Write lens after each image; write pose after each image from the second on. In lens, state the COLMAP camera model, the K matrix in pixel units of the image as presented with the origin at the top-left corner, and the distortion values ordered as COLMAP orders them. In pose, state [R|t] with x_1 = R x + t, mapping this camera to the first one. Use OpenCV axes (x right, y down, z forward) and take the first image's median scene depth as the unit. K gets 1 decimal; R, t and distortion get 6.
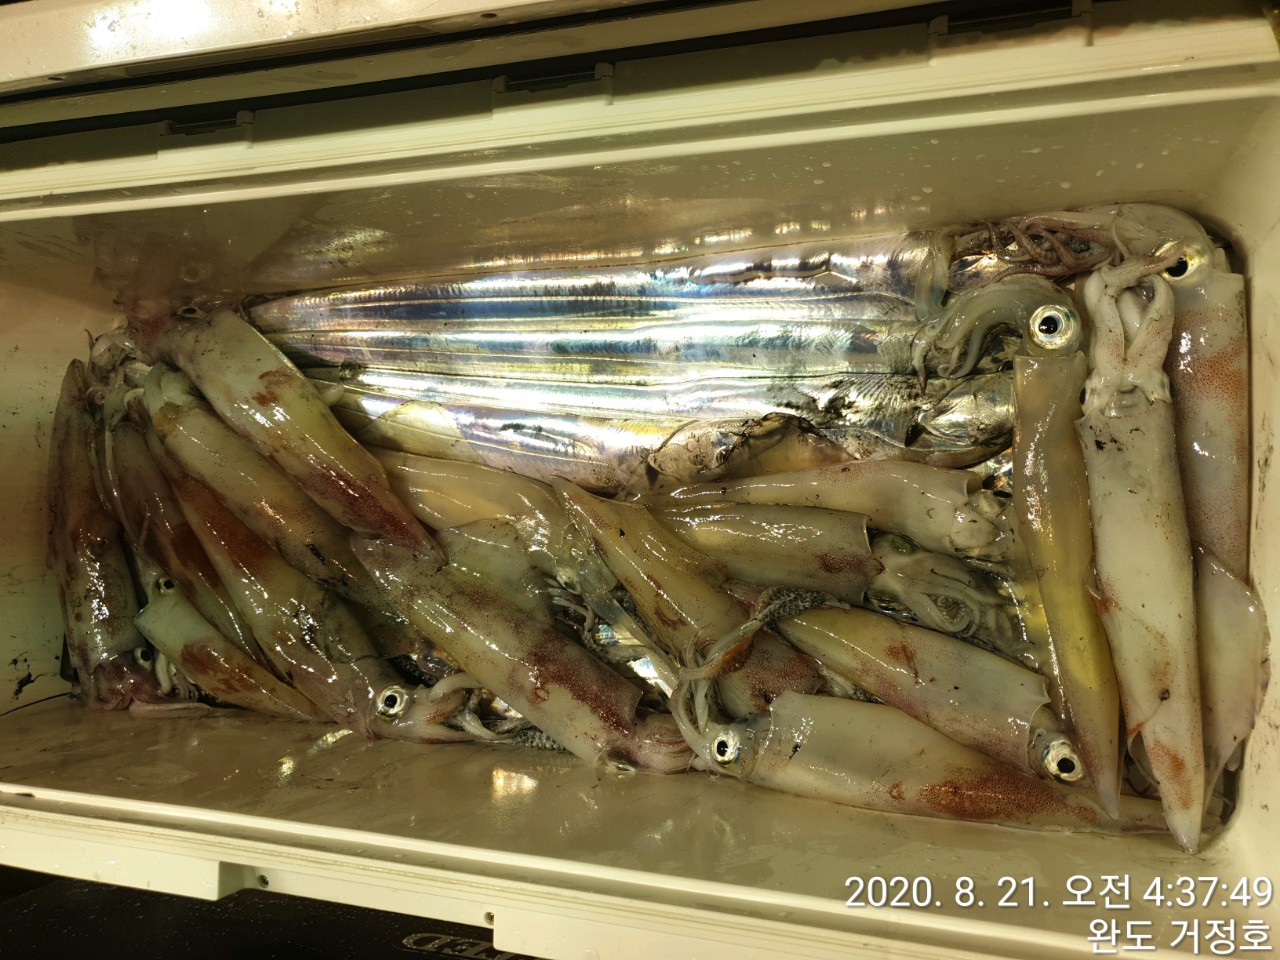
lens RADIAL K [[1025.4, 0, 640.0], [0, 1025.4, 480.0], [0, 0, 1]] dist [-0.002459, -0.010313]
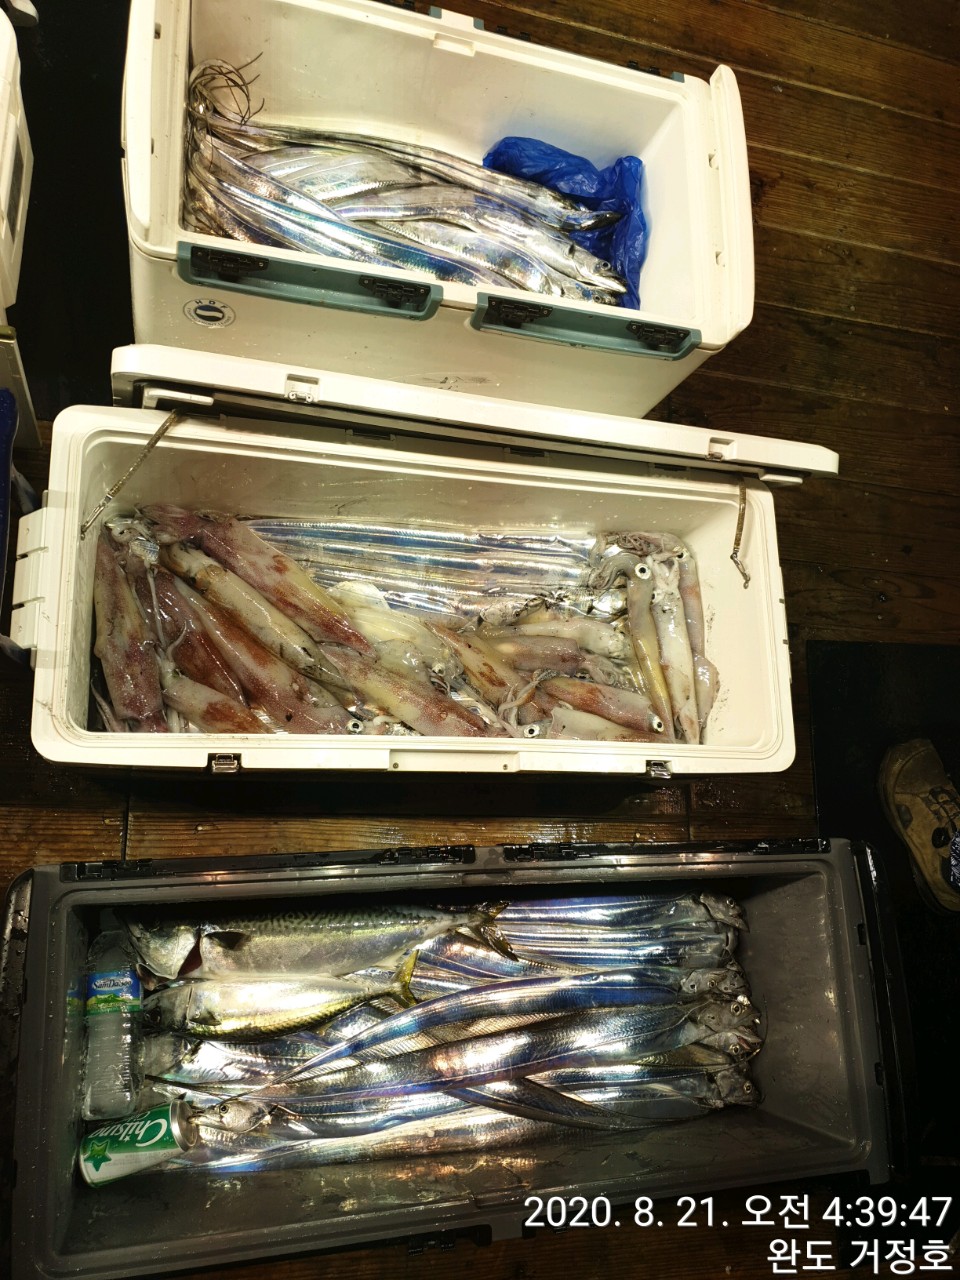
lens RADIAL K [[1025.4, 0, 480.0], [0, 1025.4, 640.0], [0, 0, 1]] dist [-0.002459, -0.010313]
pose [[0.808727, 0.101888, 0.579293, -1.454283], [0.016393, 0.980595, -0.195357, 0.534651], [-0.587956, 0.167487, 0.791363, -0.851656]]
